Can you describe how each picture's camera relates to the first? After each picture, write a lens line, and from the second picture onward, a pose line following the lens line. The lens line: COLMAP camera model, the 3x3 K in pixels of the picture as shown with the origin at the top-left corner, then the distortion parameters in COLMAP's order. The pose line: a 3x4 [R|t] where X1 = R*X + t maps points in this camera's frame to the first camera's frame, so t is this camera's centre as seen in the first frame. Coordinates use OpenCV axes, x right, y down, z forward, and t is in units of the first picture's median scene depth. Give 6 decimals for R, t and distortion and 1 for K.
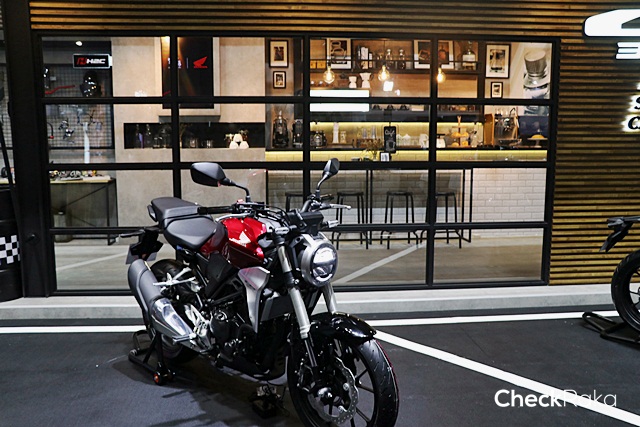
lens RADIAL K [[646.6, 0, 320.5], [0, 646.6, 214.4], [0, 0, 1]] dist [0.007802, 0.000000]
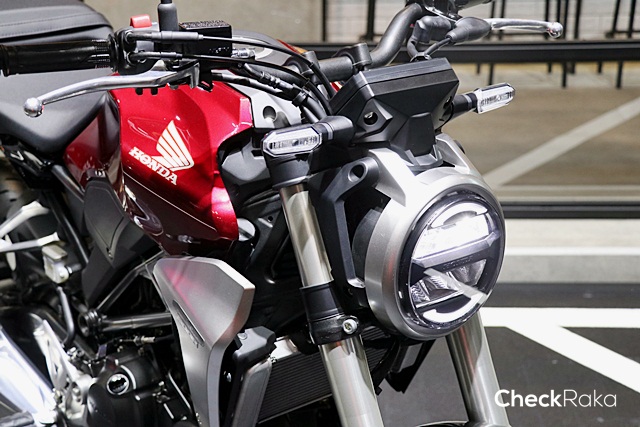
lens RADIAL K [[1251.6, 0, 318.0], [0, 1251.6, 212.6], [0, 0, 1]] dist [0.111488, 0.000000]
pose [[0.994292, 0.026038, -0.103469, 0.003088], [-0.006458, 0.982673, 0.185235, -0.039464], [0.106499, -0.183510, 0.977232, 0.483304]]
